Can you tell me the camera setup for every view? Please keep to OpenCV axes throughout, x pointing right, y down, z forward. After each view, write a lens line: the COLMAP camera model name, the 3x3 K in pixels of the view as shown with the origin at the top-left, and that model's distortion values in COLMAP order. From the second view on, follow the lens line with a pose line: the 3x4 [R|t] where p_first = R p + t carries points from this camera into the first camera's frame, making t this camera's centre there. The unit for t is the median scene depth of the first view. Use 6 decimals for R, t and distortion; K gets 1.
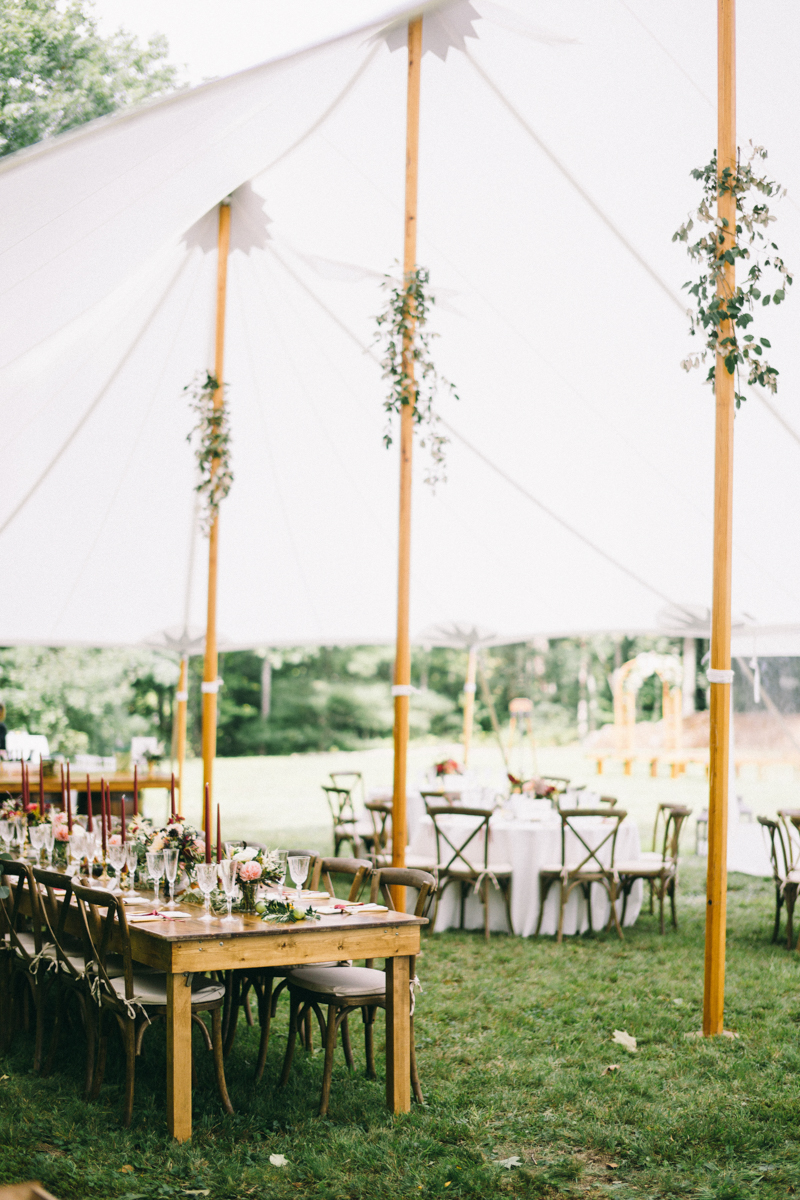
lens RADIAL K [[1735.1, 0, 400.0], [0, 1735.1, 600.0], [0, 0, 1]] dist [-0.181597, 0.008286]
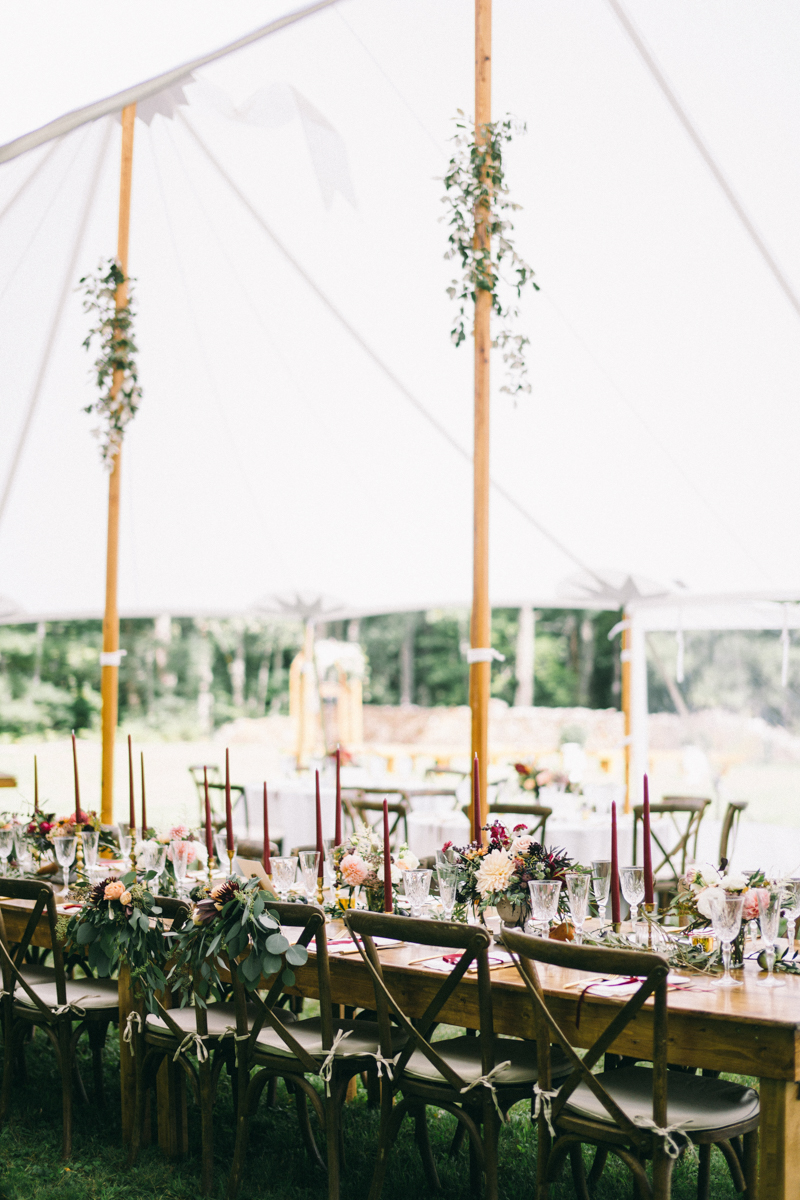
lens RADIAL K [[1735.1, 0, 400.0], [0, 1735.1, 600.0], [0, 0, 1]] dist [-0.181597, 0.008286]
pose [[0.965157, 0.012129, 0.261389, -0.188050], [-0.012518, 0.999922, -0.000173, 0.022082], [-0.261371, -0.003105, 0.965233, 0.204689]]
